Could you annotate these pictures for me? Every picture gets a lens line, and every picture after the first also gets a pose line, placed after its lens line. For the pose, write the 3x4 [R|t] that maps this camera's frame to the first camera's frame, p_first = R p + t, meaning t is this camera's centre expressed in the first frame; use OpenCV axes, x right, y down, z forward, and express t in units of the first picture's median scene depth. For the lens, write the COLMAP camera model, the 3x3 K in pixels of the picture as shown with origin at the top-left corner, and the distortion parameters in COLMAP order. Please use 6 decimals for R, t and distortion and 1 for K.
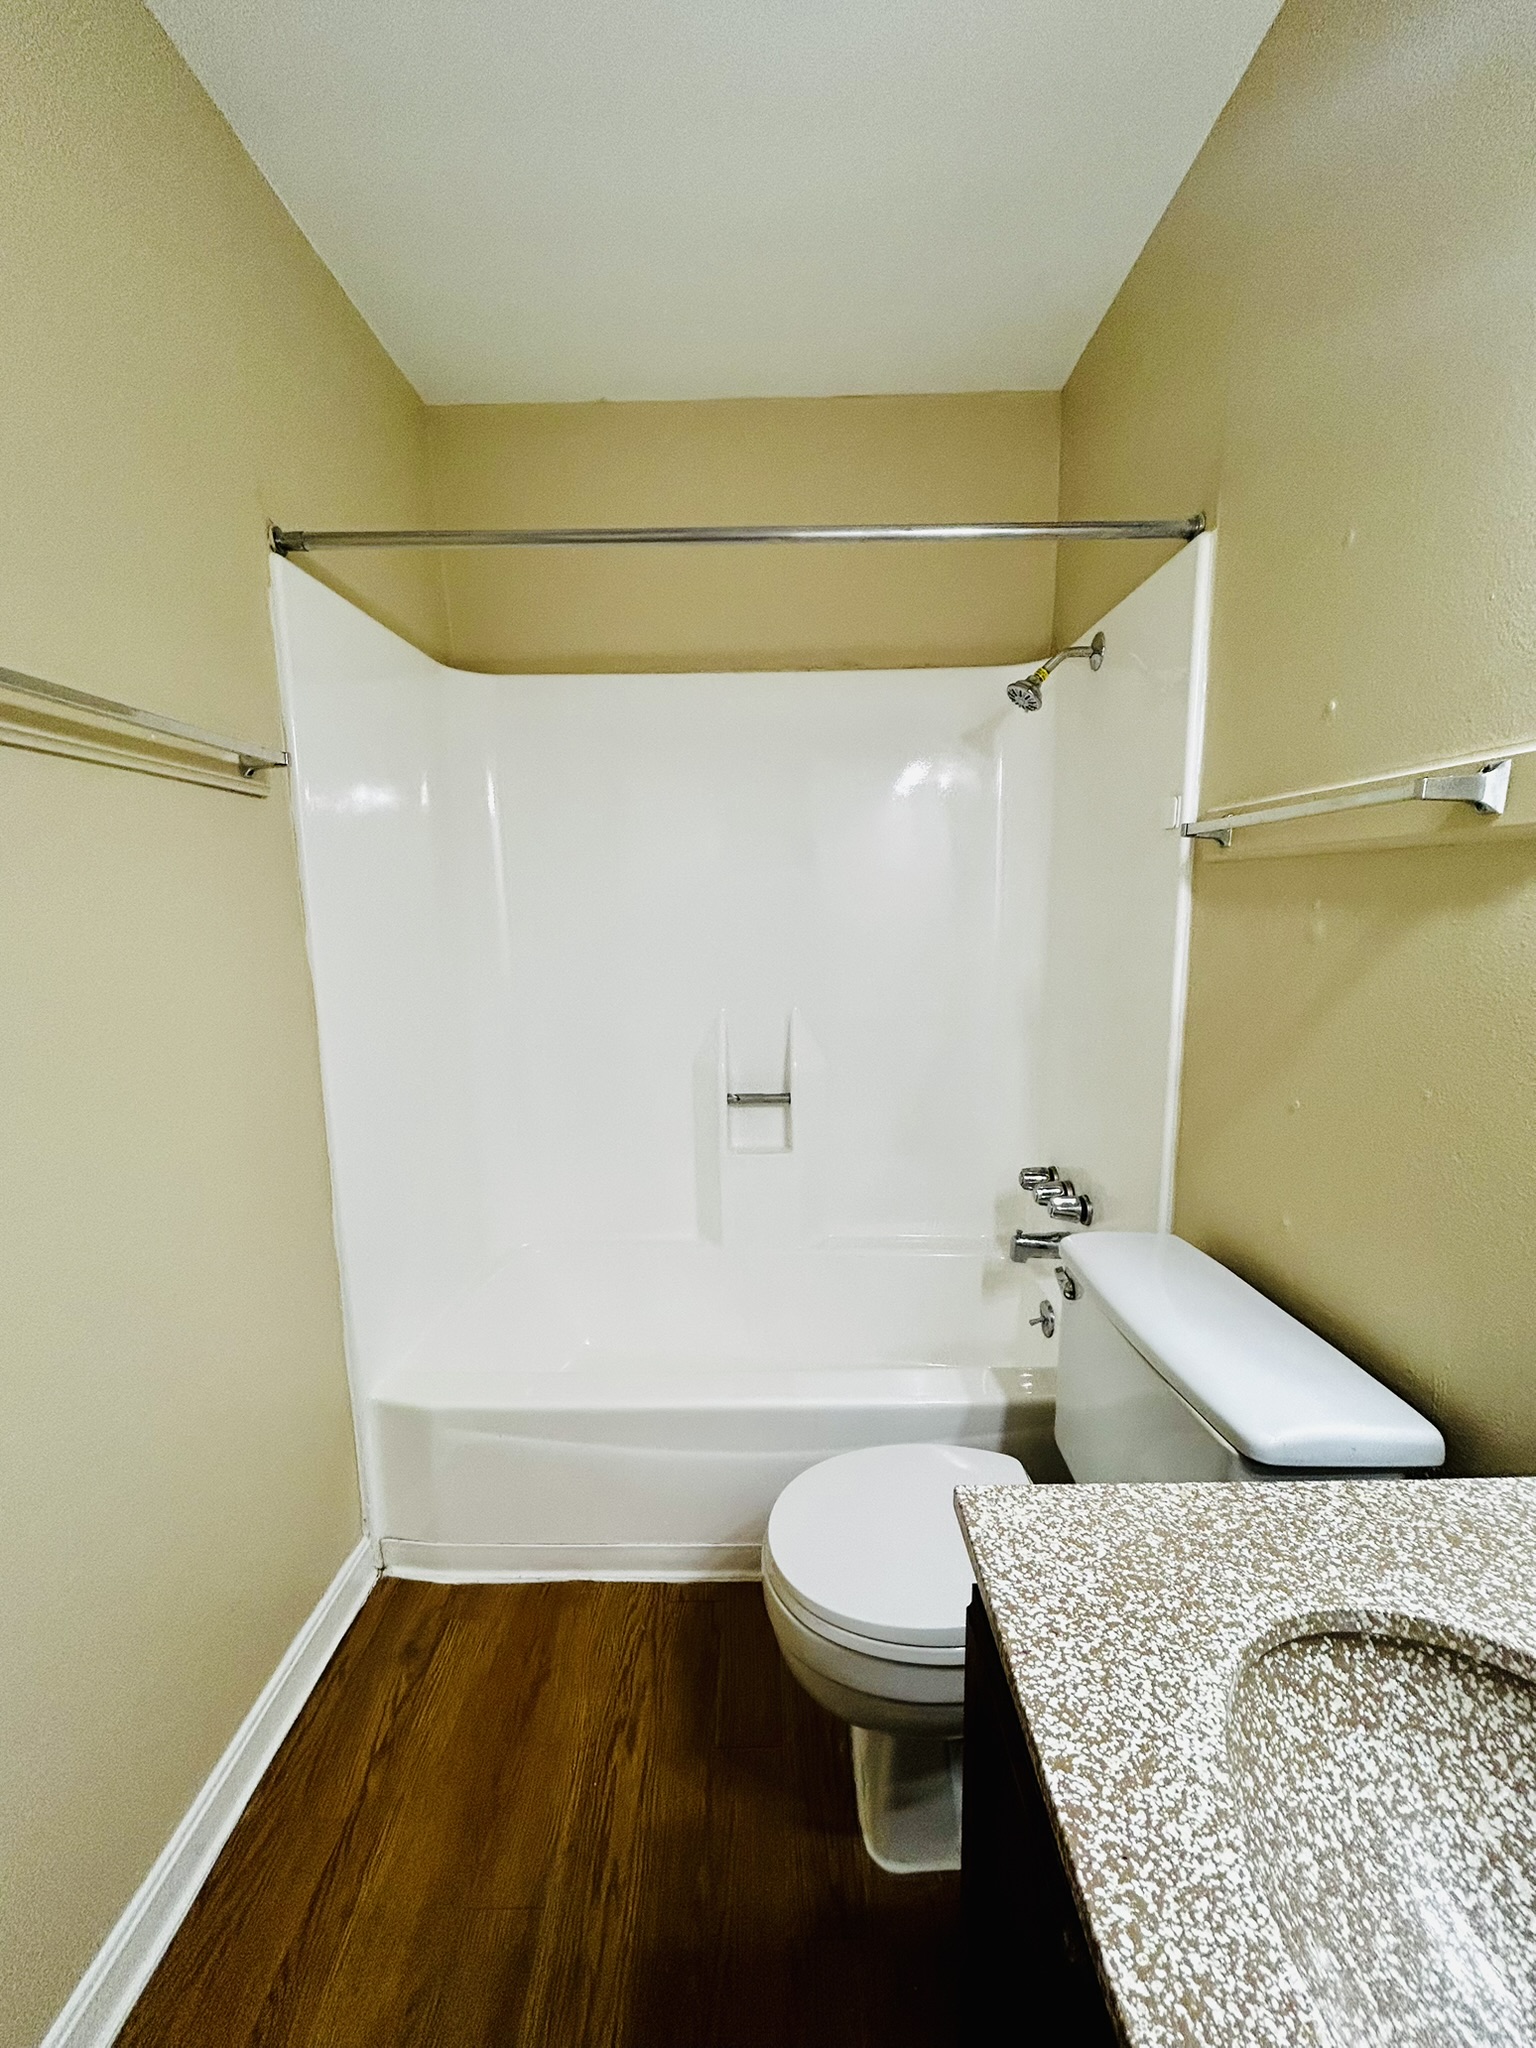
lens RADIAL K [[832.3, 0, 768.0], [0, 832.3, 1024.0], [0, 0, 1]] dist [-0.001151, -0.000320]
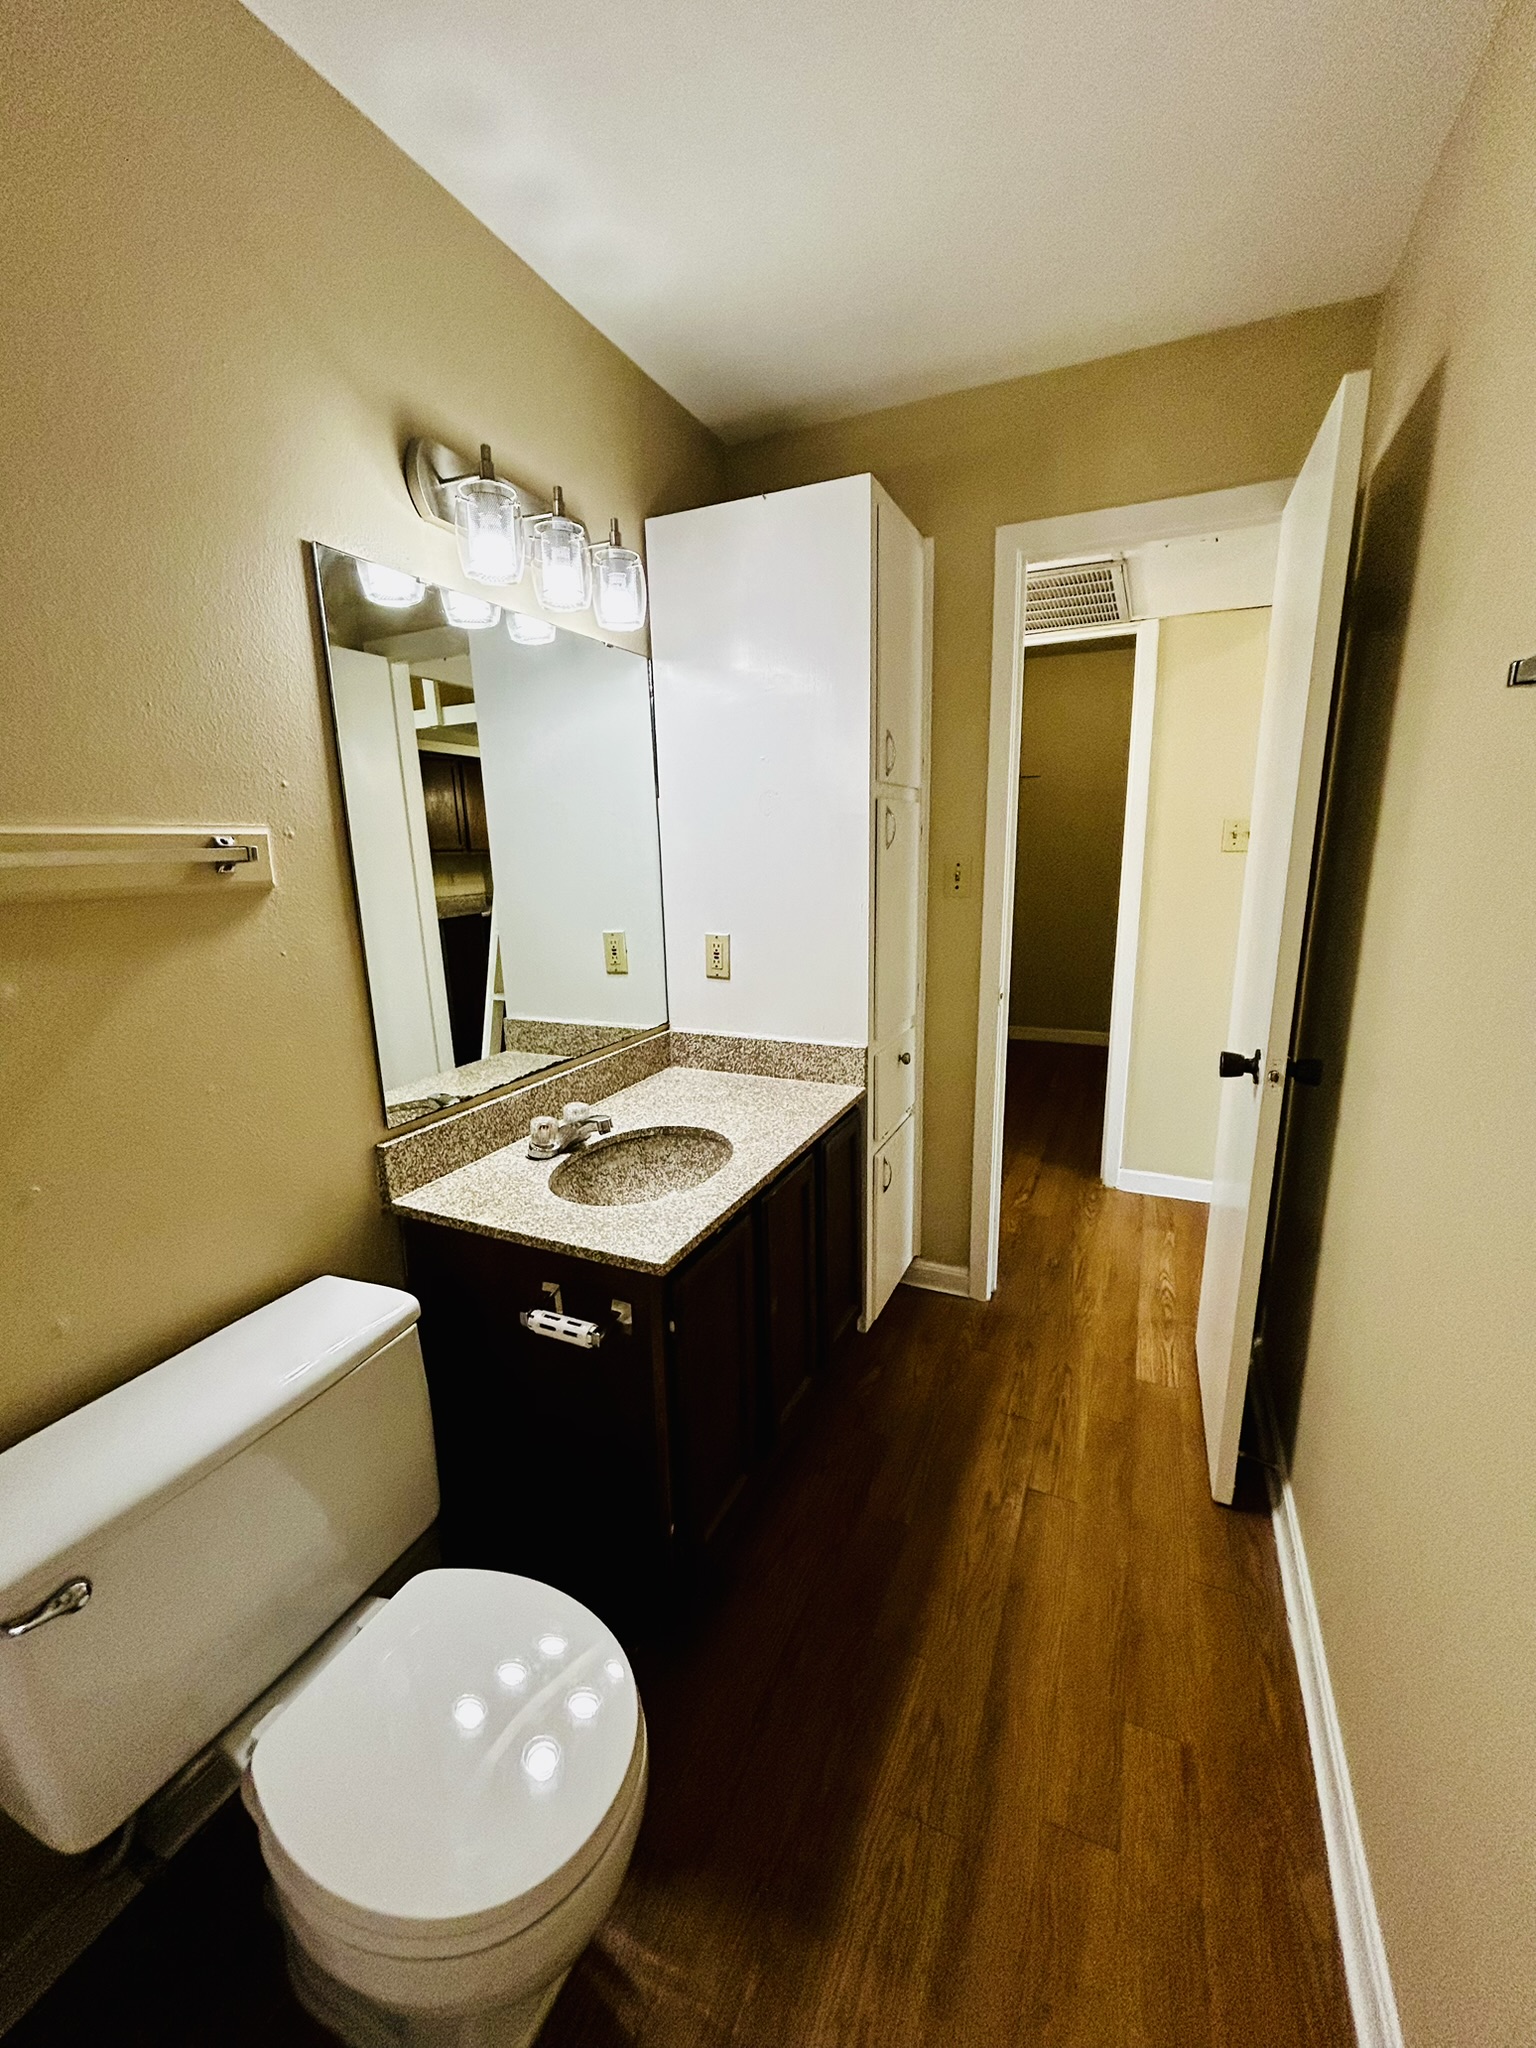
lens RADIAL K [[819.7, 0, 774.5], [0, 819.7, 1024.6], [0, 0, 1]] dist [-0.000258, -0.000054]
pose [[-0.909453, -0.061642, 0.411213, -0.352349], [0.091341, 0.935177, 0.342199, -0.251084], [-0.405651, 0.348774, -0.844869, 1.177748]]
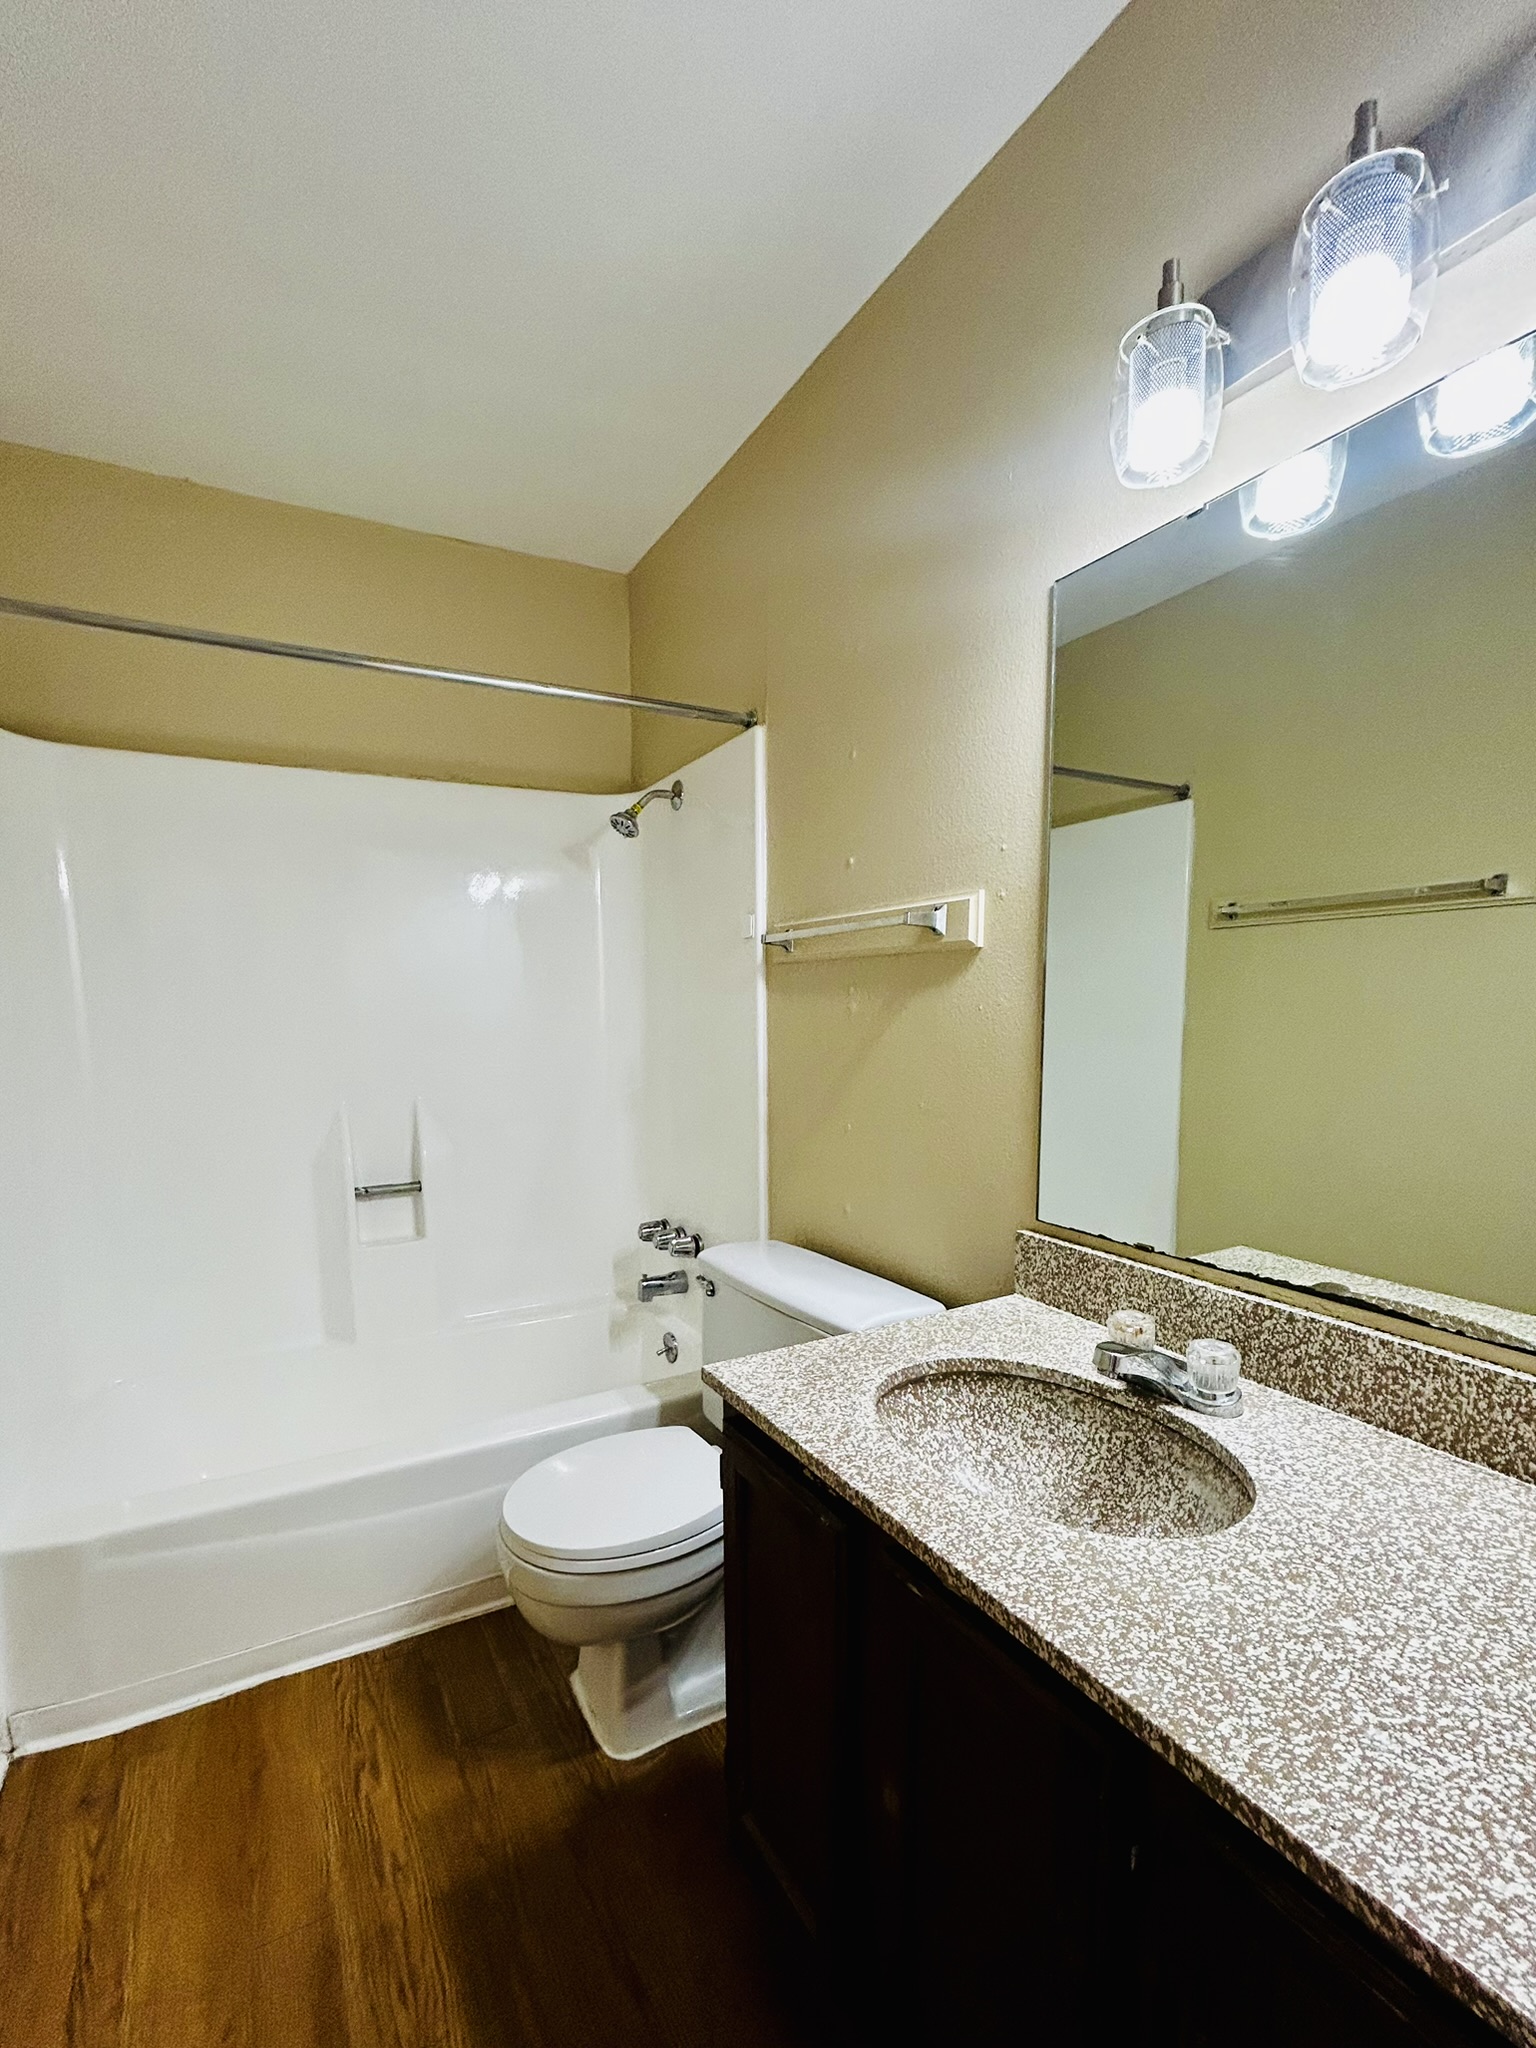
lens RADIAL K [[883.9, 0, 724.7], [0, 883.9, 1101.9], [0, 0, 1]] dist [-0.000775, -0.000297]
pose [[0.883365, -0.051185, 0.465882, -0.250128], [0.070726, 0.997194, -0.024547, 0.067108], [-0.463318, 0.054634, 0.884506, -0.249535]]
